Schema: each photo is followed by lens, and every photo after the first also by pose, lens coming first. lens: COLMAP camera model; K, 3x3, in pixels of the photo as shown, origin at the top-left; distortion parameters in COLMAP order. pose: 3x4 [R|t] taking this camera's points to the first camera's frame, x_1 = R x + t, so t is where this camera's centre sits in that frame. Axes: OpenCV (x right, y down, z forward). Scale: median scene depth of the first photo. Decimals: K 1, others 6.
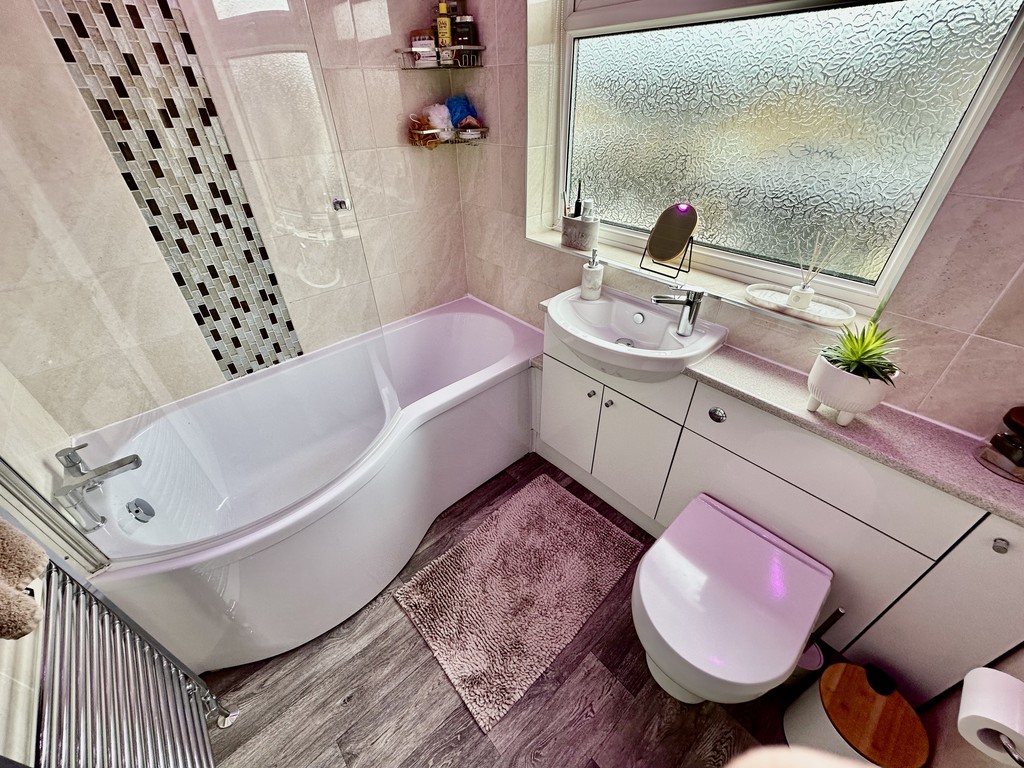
lens RADIAL K [[408.6, 0, 508.9], [0, 408.6, 382.0], [0, 0, 1]] dist [-0.001999, 0.000108]
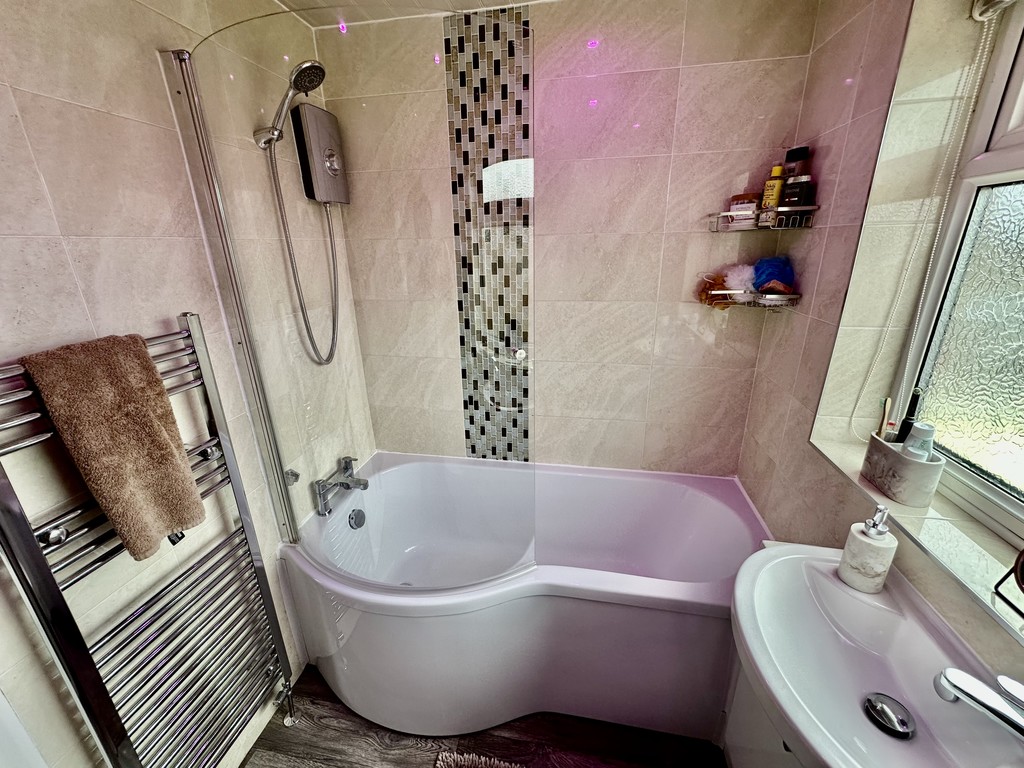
lens RADIAL K [[408.6, 0, 511.0], [0, 408.6, 380.5], [0, 0, 1]] dist [-0.001999, 0.000108]
pose [[0.609329, 0.259081, -0.749397, 0.255063], [-0.452924, 0.889476, -0.060761, -0.201704], [0.650829, 0.376443, 0.659327, 0.216285]]
